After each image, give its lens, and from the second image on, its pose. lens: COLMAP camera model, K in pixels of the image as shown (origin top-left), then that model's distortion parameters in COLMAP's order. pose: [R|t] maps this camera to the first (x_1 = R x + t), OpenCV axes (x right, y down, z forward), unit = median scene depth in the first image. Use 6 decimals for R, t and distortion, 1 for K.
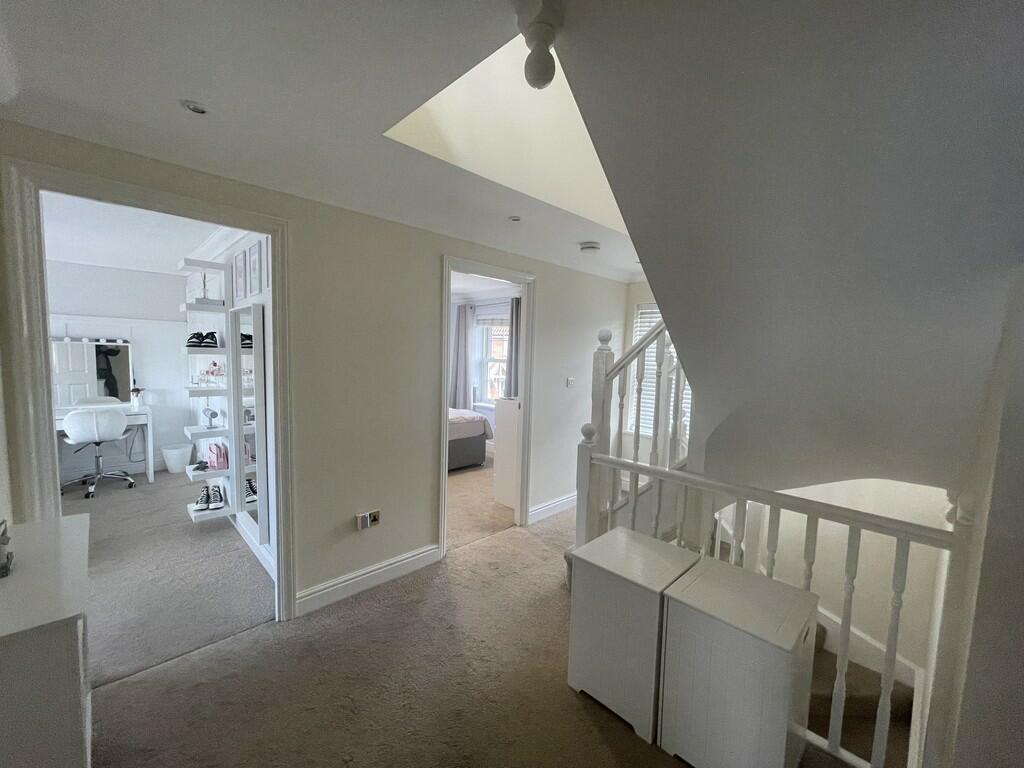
lens RADIAL K [[412.4, 0, 517.3], [0, 412.4, 384.9], [0, 0, 1]] dist [-0.003790, -0.000043]
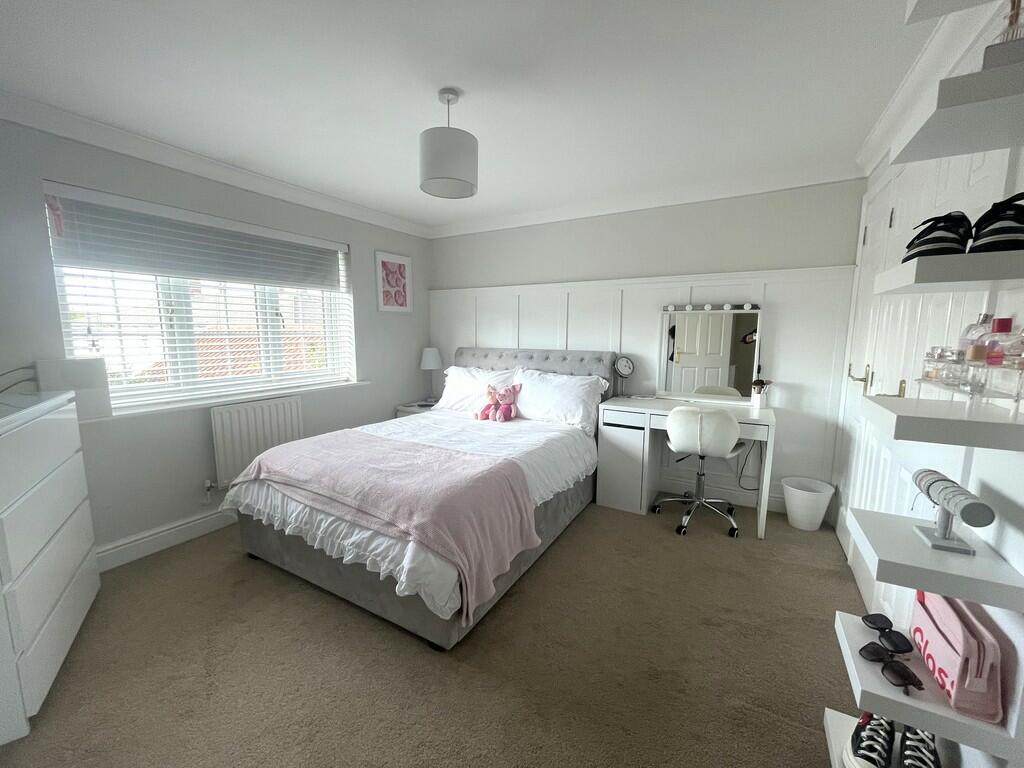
lens RADIAL K [[412.4, 0, 516.0], [0, 412.4, 387.0], [0, 0, 1]] dist [-0.003790, -0.000043]
pose [[0.266096, 0.100885, -0.958653, -0.393599], [-0.073774, 0.993723, 0.084098, -0.006201], [0.961119, 0.048345, 0.271868, 0.439842]]
